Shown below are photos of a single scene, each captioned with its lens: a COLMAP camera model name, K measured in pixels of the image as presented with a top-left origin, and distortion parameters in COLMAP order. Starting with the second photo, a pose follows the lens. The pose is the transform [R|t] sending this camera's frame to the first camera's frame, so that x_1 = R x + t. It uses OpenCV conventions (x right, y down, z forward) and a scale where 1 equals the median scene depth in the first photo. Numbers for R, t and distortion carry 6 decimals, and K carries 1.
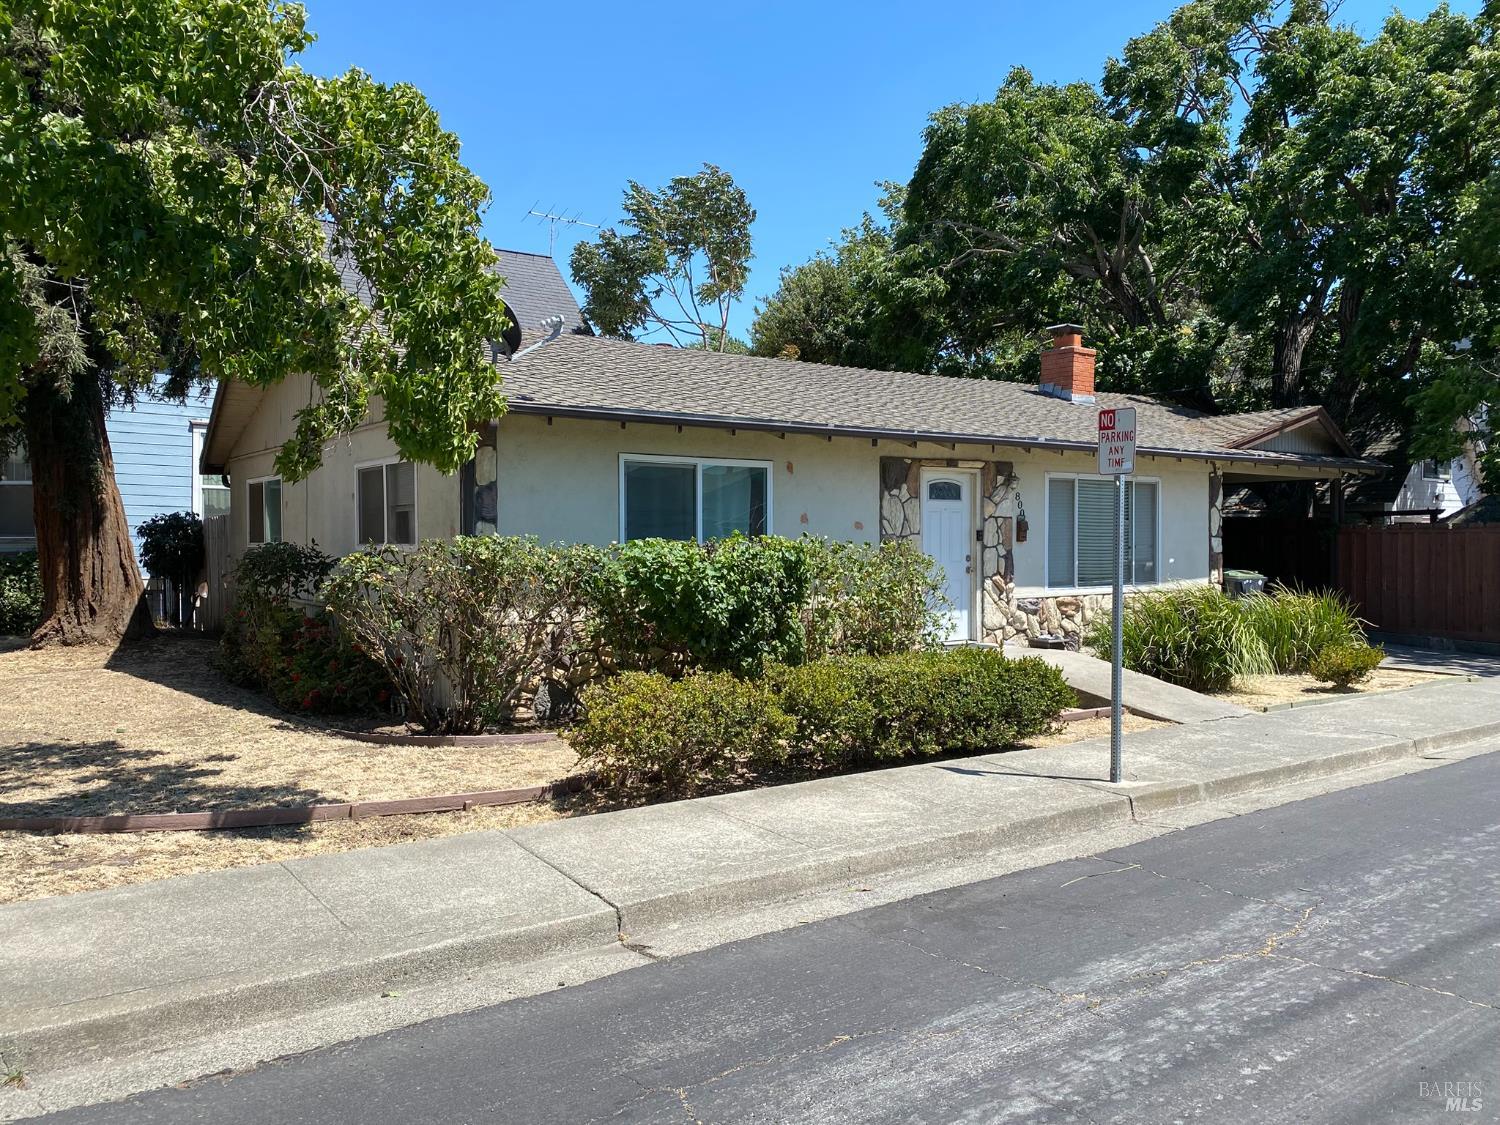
lens RADIAL K [[1127.3, 0, 744.4], [0, 1127.3, 555.7], [0, 0, 1]] dist [0.043336, -0.064506]
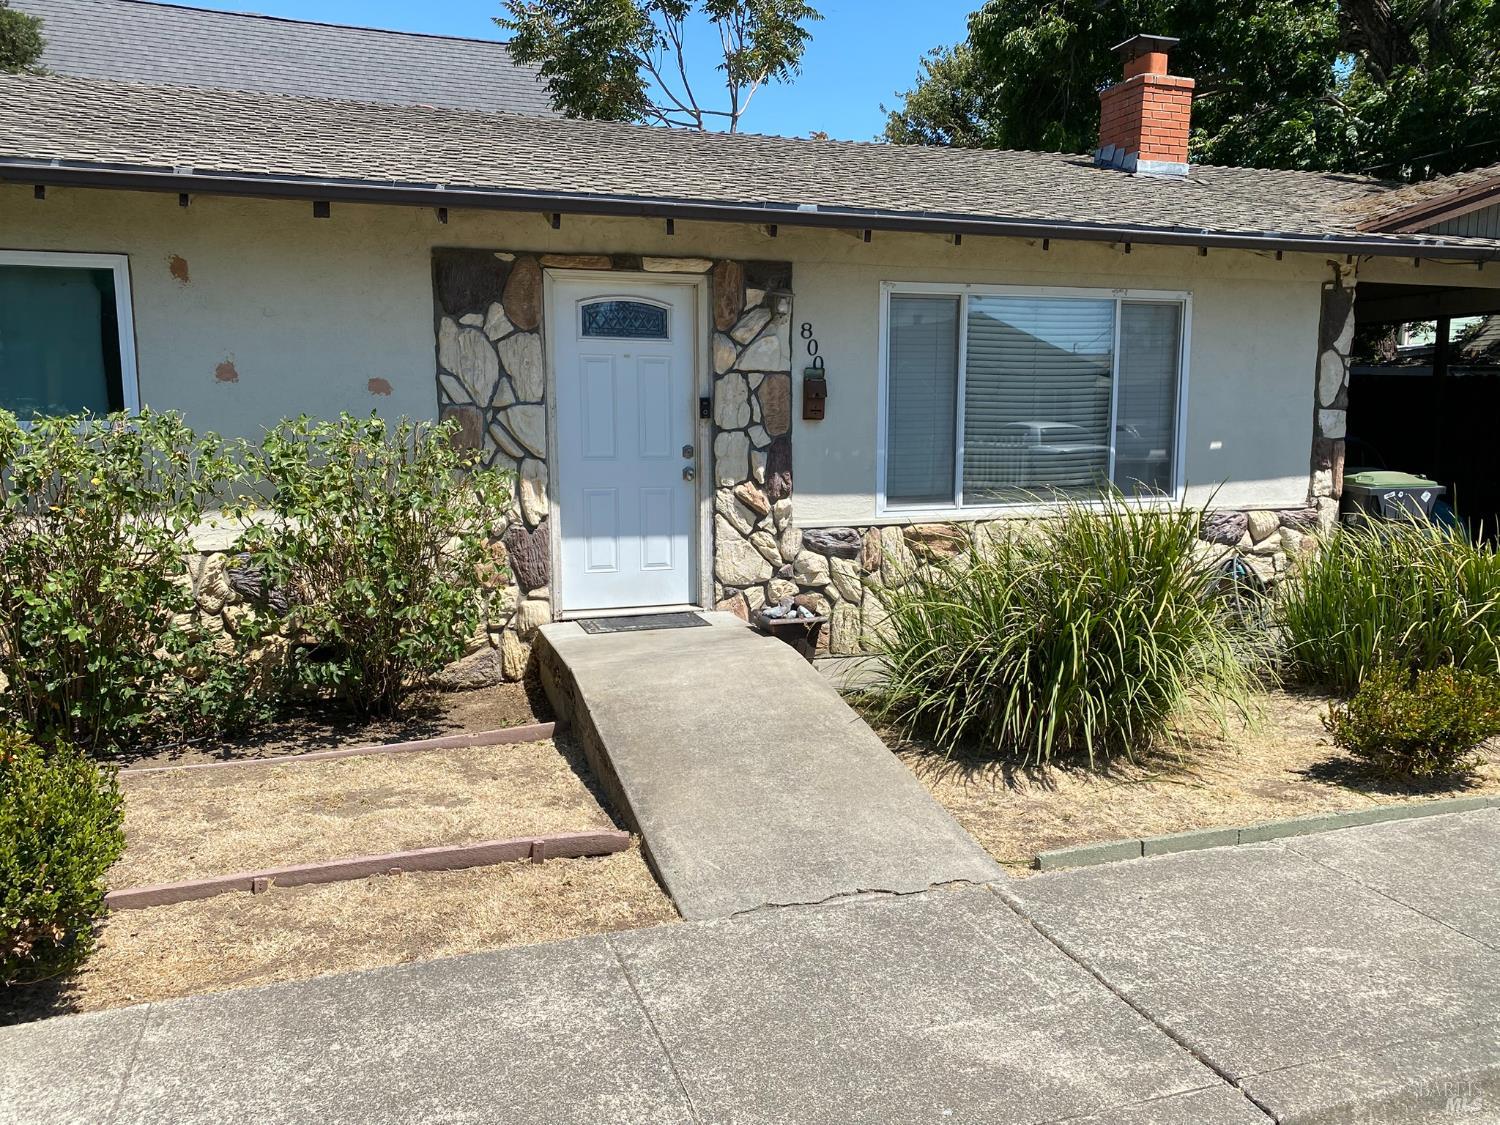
lens RADIAL K [[1127.3, 0, 745.7], [0, 1127.3, 565.6], [0, 0, 1]] dist [0.043336, -0.064506]
pose [[0.956516, 0.039217, -0.289031, 0.371824], [-0.003851, 0.992532, 0.121926, -0.008635], [0.291654, -0.115511, 0.949524, 0.496290]]
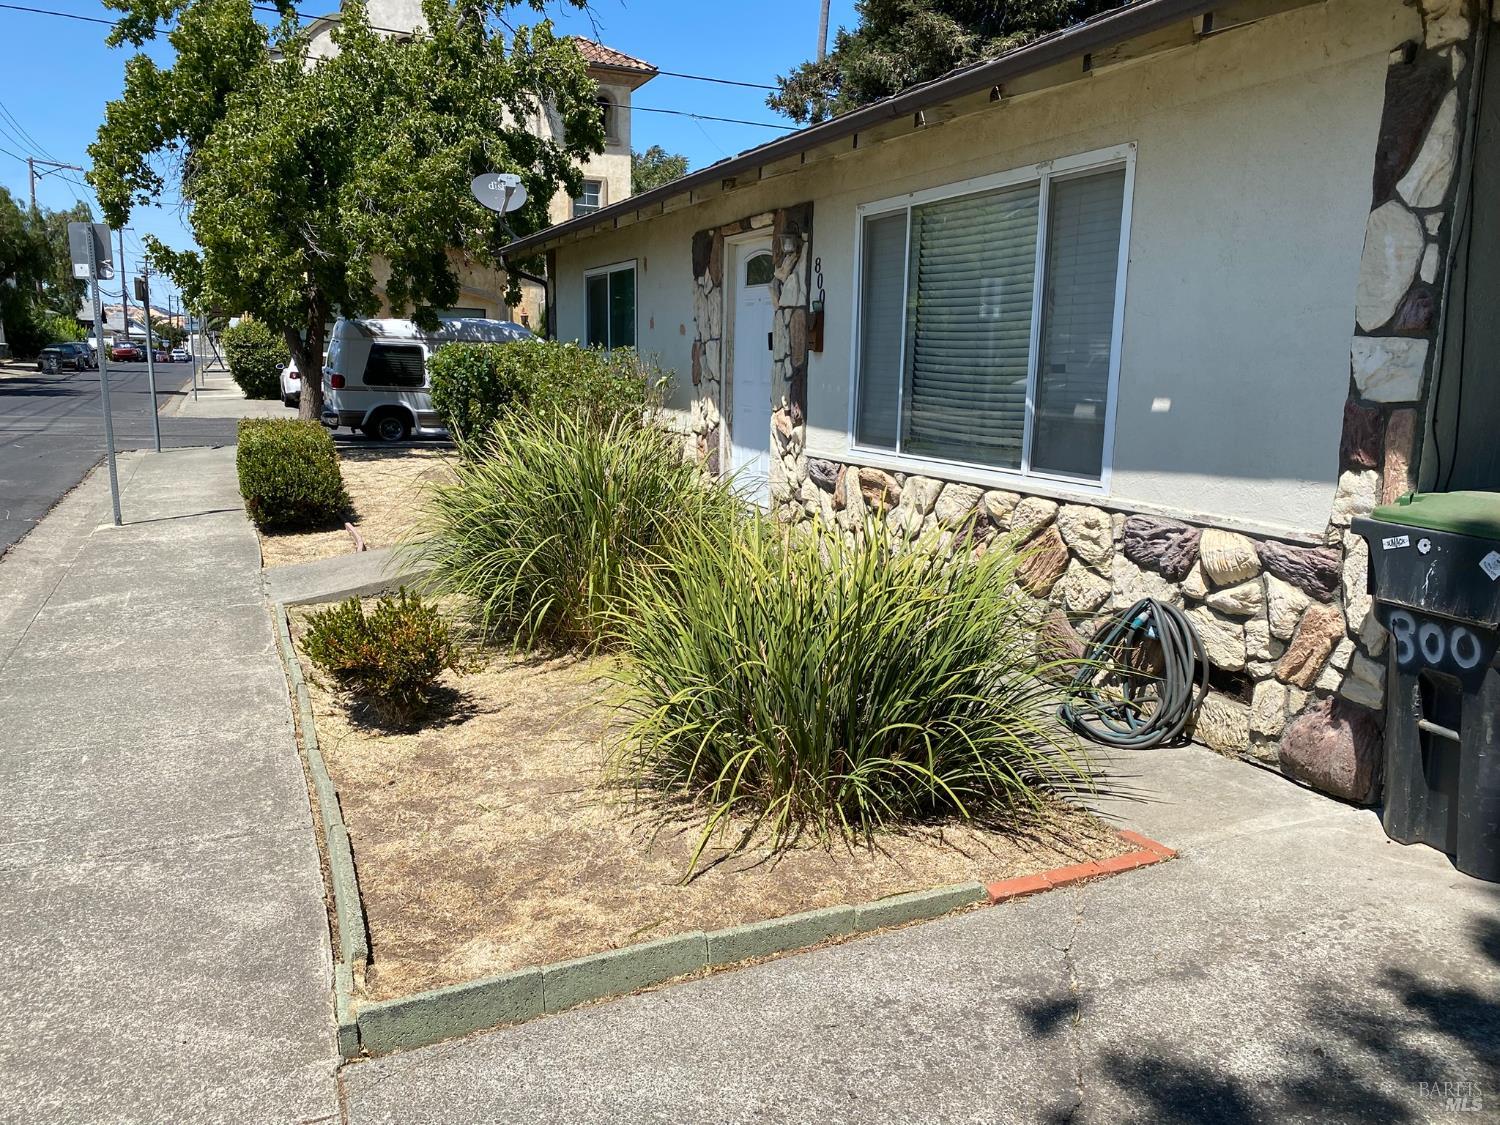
lens RADIAL K [[1127.3, 0, 785.8], [0, 1127.3, 589.1], [0, 0, 1]] dist [0.043336, -0.064506]
pose [[-0.179425, 0.191464, -0.964960, 0.802493], [-0.032009, 0.979223, 0.200246, -0.009403], [0.983251, 0.066817, -0.169569, 1.097902]]
